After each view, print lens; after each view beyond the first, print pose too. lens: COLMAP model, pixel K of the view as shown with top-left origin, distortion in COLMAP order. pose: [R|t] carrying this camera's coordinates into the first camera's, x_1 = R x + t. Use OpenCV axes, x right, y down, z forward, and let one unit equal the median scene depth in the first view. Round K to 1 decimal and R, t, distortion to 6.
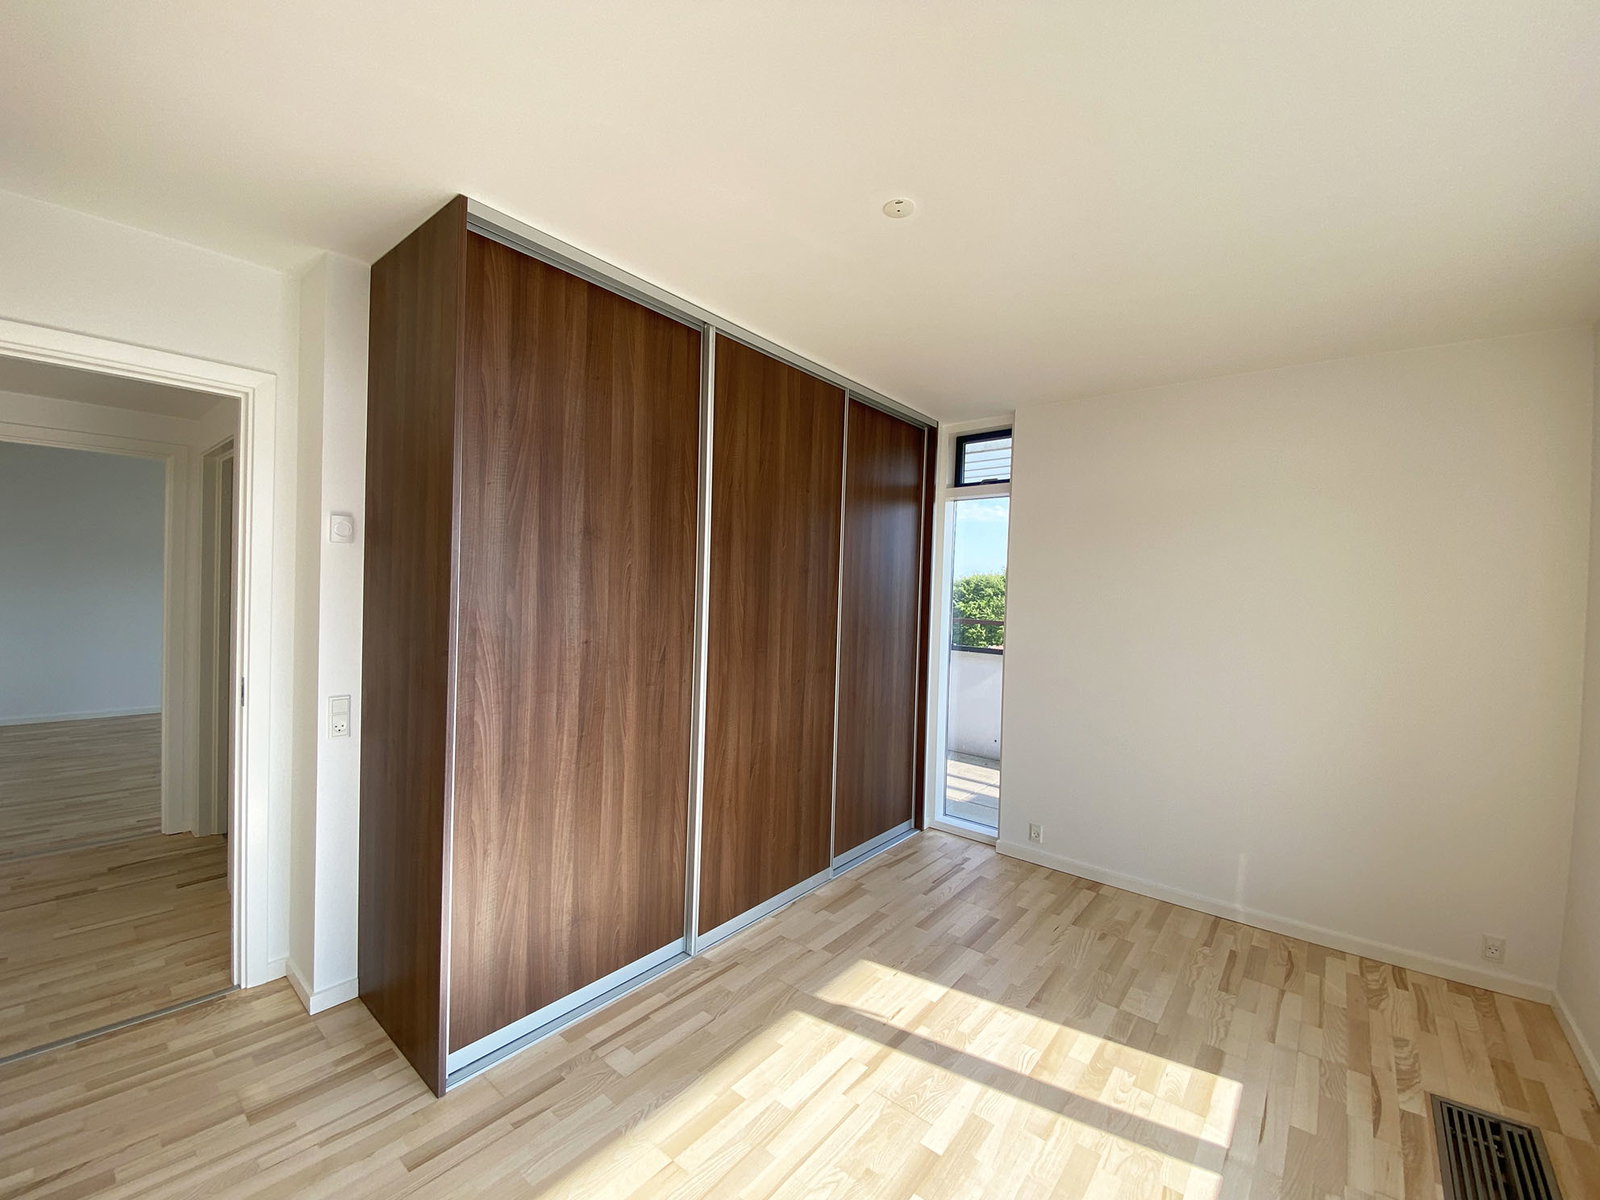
lens RADIAL K [[656.9, 0, 783.3], [0, 656.9, 597.1], [0, 0, 1]] dist [0.001246, -0.011114]
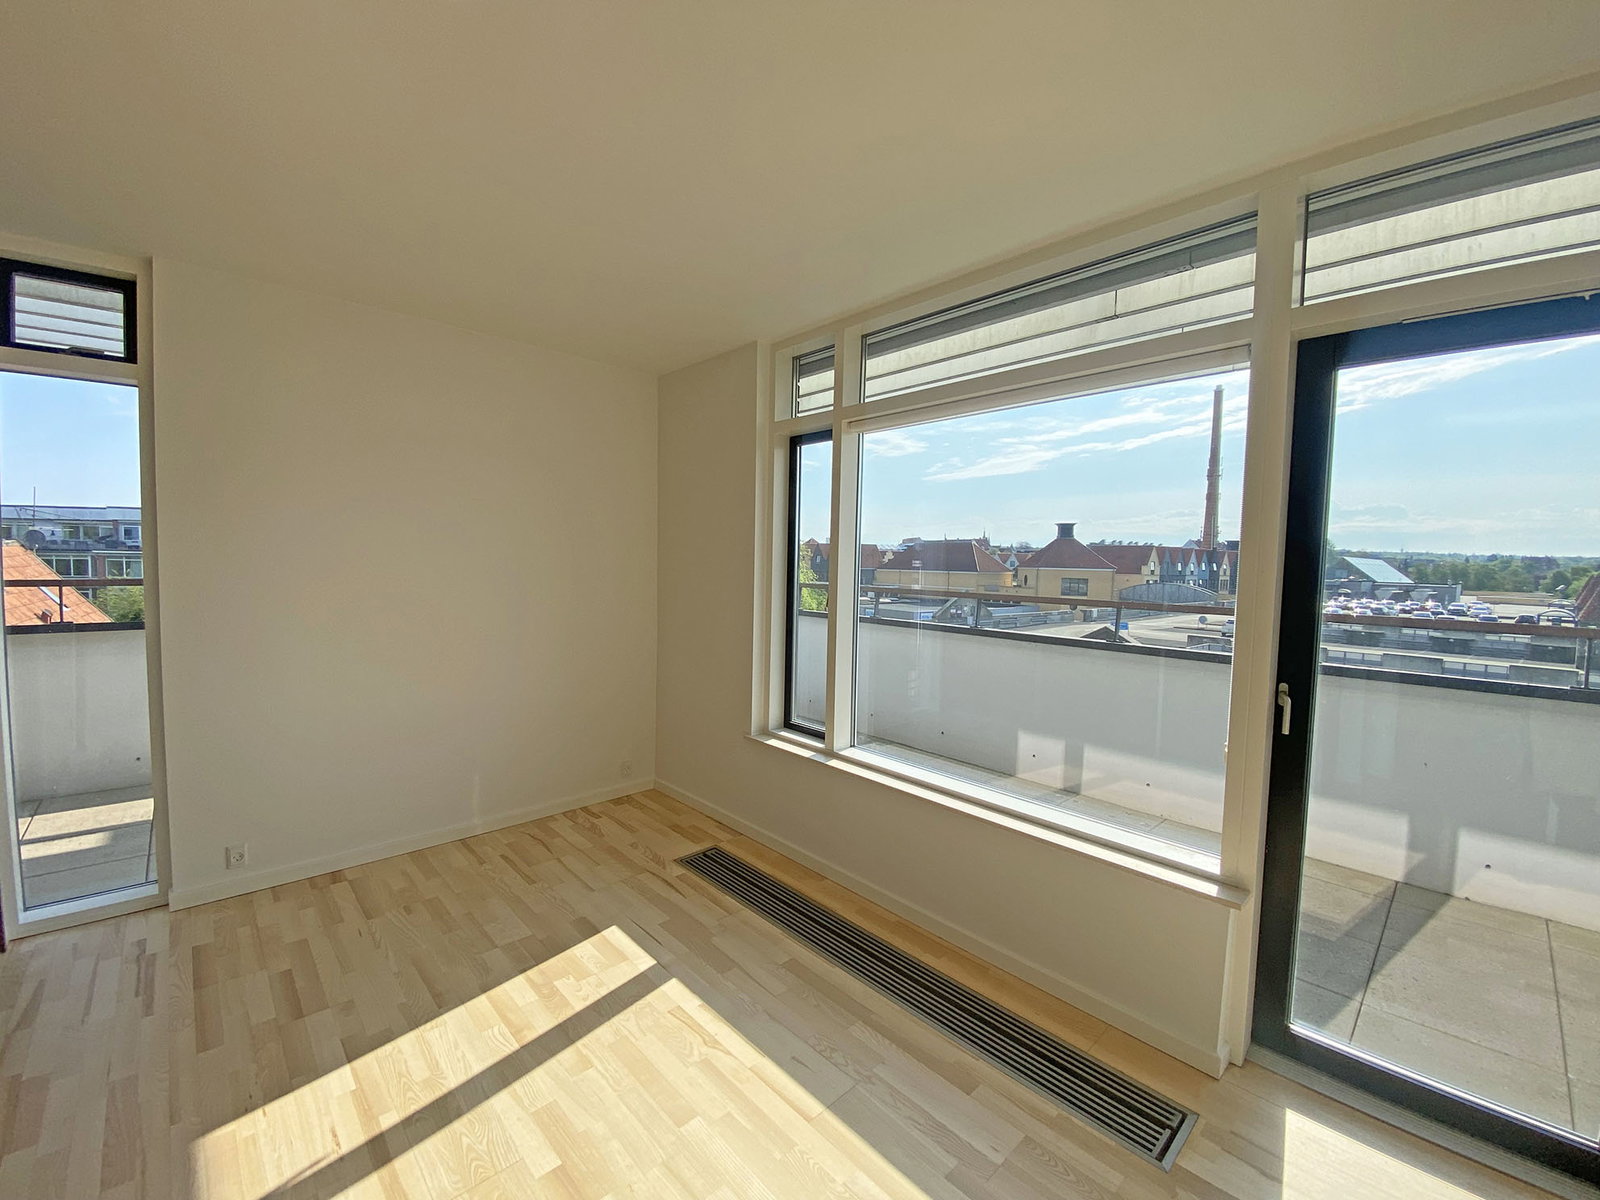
lens RADIAL K [[656.9, 0, 783.3], [0, 656.9, 597.1], [0, 0, 1]] dist [0.001246, -0.011114]
pose [[0.125104, -0.087749, 0.988256, -0.434975], [0.002673, 0.996107, 0.088107, -0.012660], [-0.992140, -0.008381, 0.124851, 0.458833]]
